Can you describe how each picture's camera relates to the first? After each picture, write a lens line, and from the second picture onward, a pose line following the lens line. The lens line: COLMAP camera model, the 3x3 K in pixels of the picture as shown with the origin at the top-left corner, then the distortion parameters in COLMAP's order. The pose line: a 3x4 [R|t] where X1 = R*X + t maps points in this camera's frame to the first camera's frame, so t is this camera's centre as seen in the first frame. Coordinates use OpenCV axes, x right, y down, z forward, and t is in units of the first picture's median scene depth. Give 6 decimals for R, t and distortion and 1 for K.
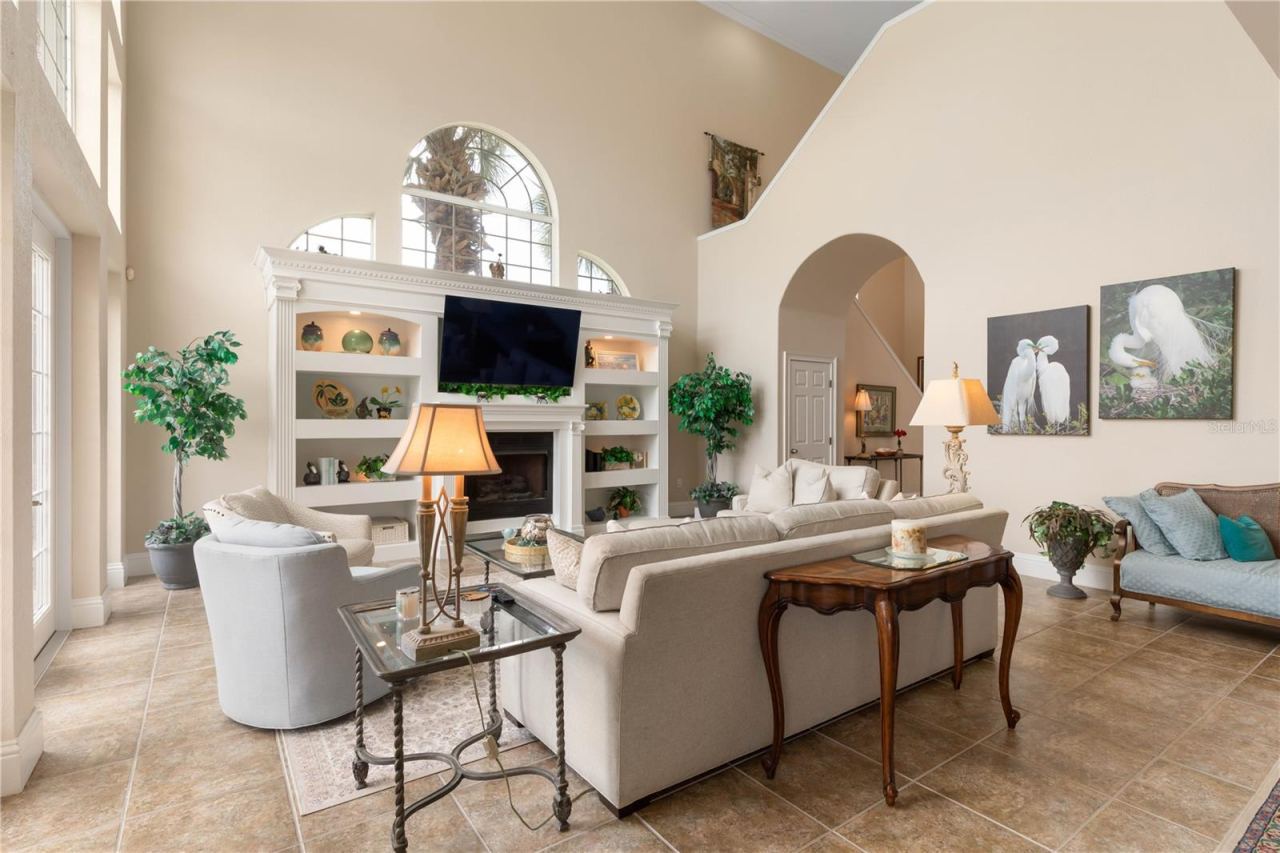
lens RADIAL K [[619.1, 0, 640.0], [0, 619.1, 426.5], [0, 0, 1]] dist [-0.001369, -0.000306]
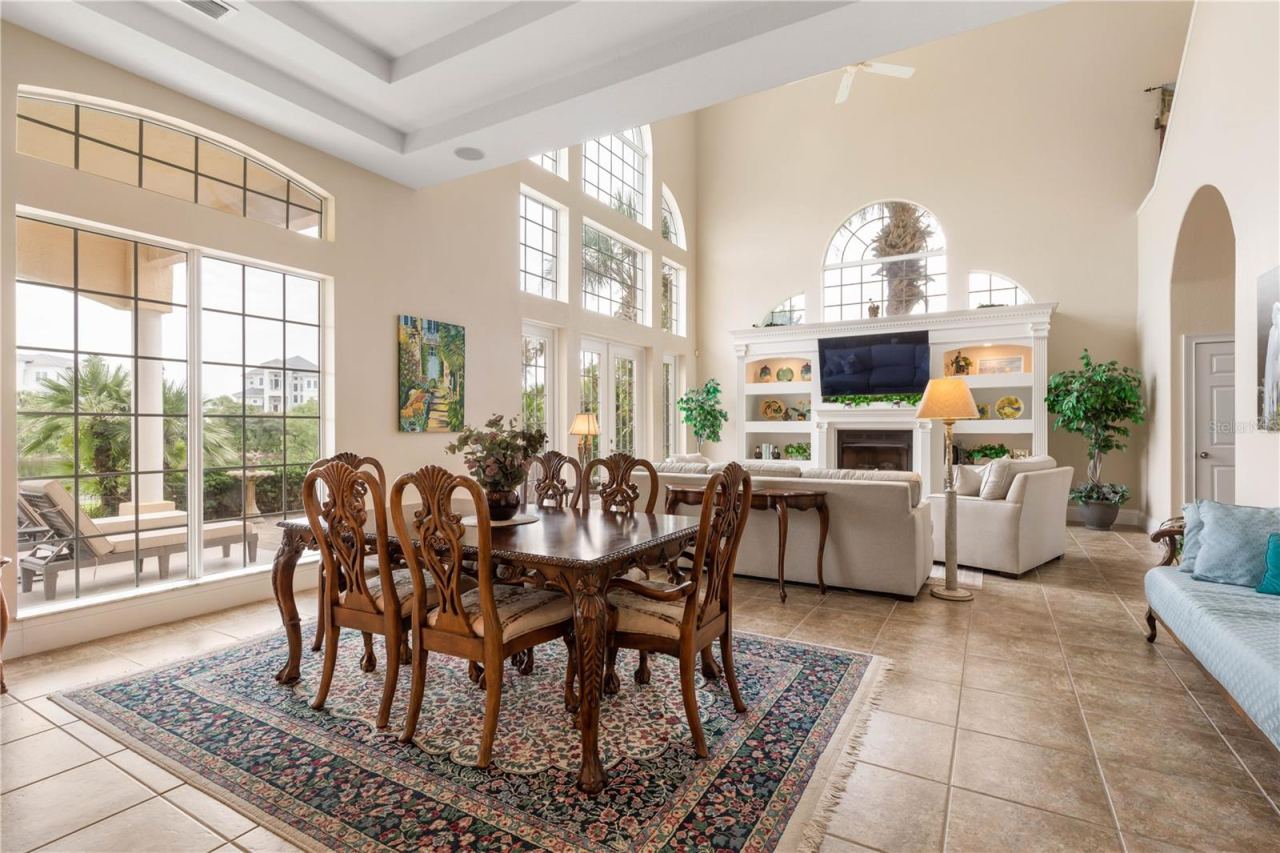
lens RADIAL K [[619.1, 0, 640.0], [0, 619.1, 426.5], [0, 0, 1]] dist [-0.001369, -0.000306]
pose [[0.389159, -0.005028, -0.921157, 0.801871], [-0.006511, 0.999945, -0.008209, 0.016033], [0.921148, 0.009192, 0.389104, 0.004185]]
